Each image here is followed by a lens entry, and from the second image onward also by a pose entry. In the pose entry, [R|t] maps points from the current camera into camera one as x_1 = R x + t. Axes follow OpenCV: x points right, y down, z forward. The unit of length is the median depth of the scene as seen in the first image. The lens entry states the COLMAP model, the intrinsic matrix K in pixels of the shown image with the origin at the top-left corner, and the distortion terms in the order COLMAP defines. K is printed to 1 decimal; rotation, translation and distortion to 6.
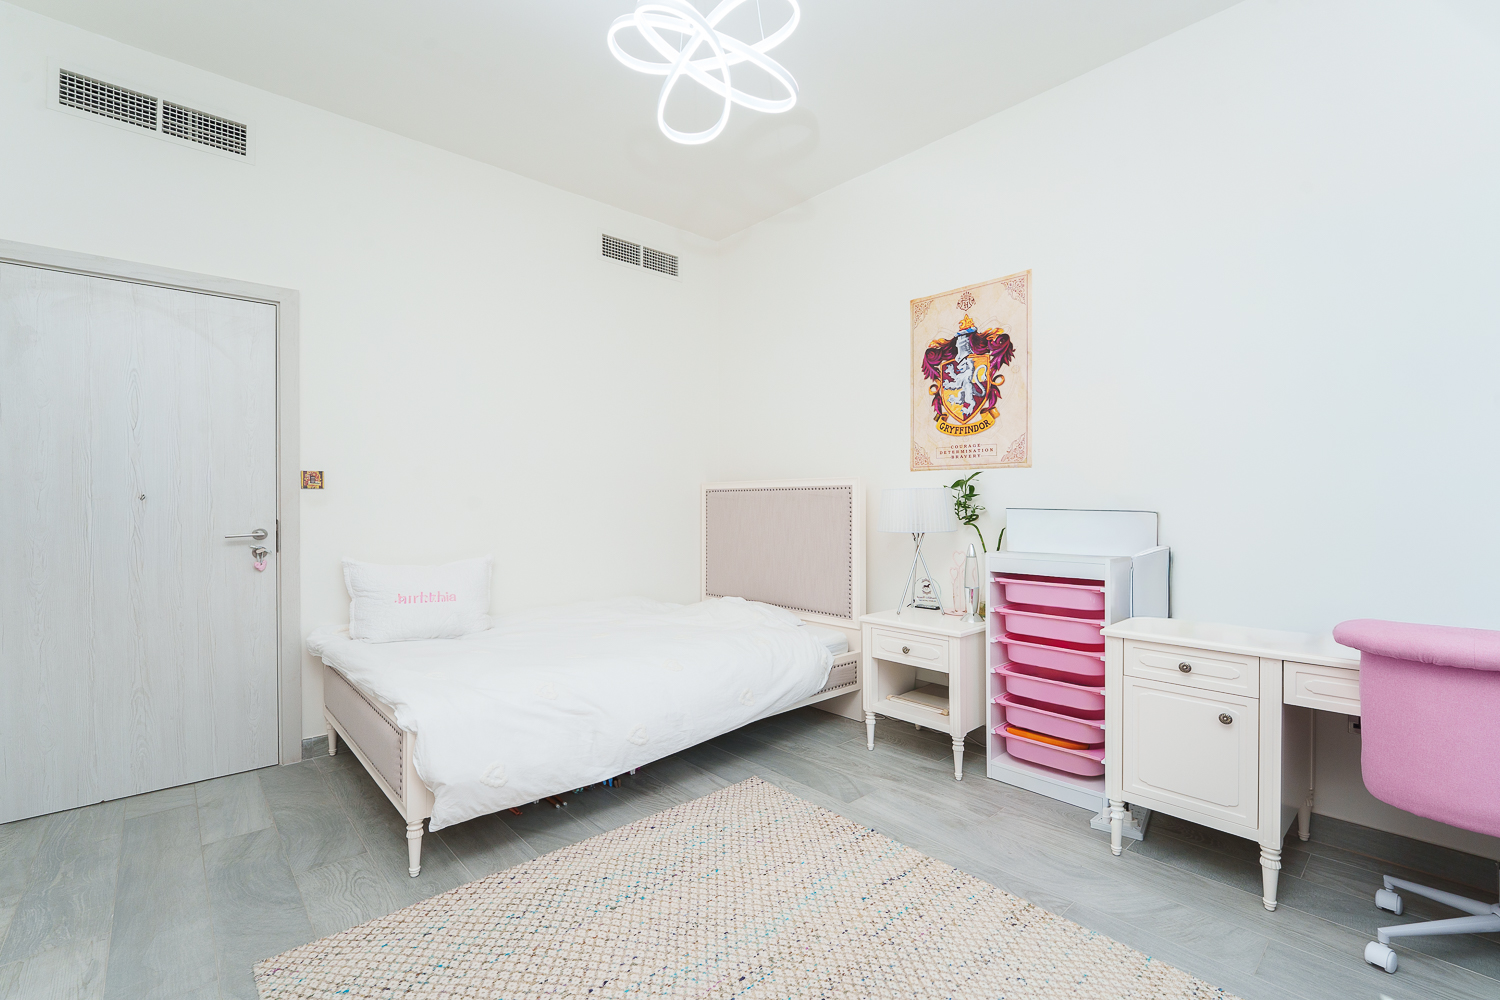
lens RADIAL K [[595.5, 0, 750.0], [0, 595.5, 500.0], [0, 0, 1]] dist [0.000717, -0.004934]
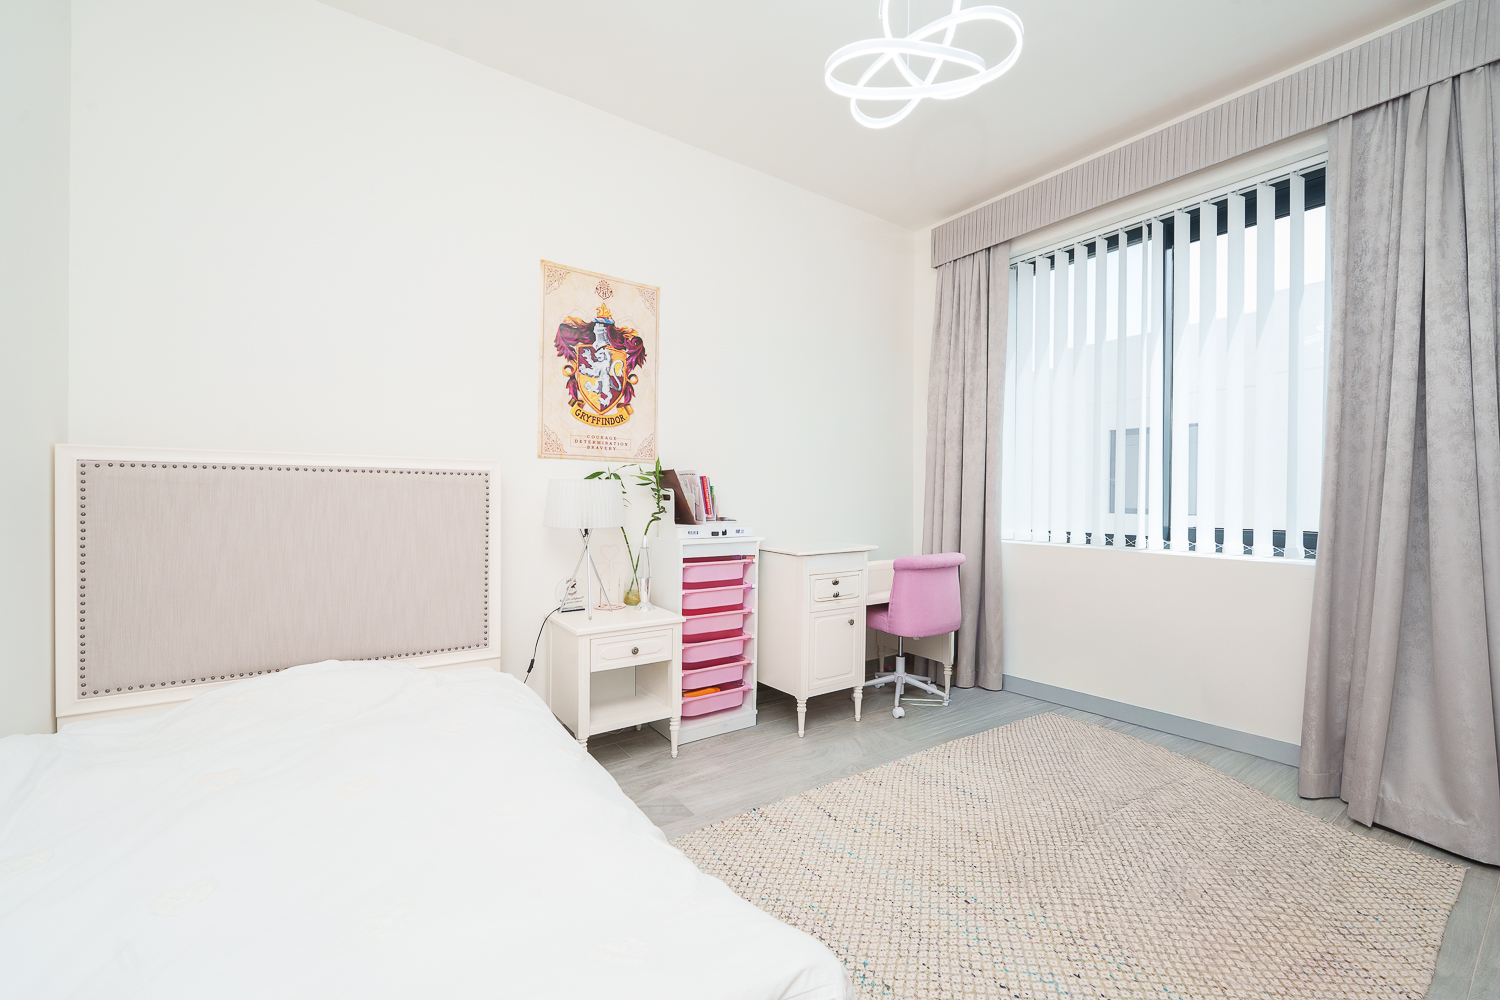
lens RADIAL K [[634.9, 0, 750.0], [0, 634.9, 500.0], [0, 0, 1]] dist [-0.000121, -0.000005]
pose [[0.152192, -0.002656, 0.988347, -0.639133], [-0.014266, 0.999886, 0.004884, 0.003828], [-0.988248, -0.014843, 0.152137, 0.602565]]
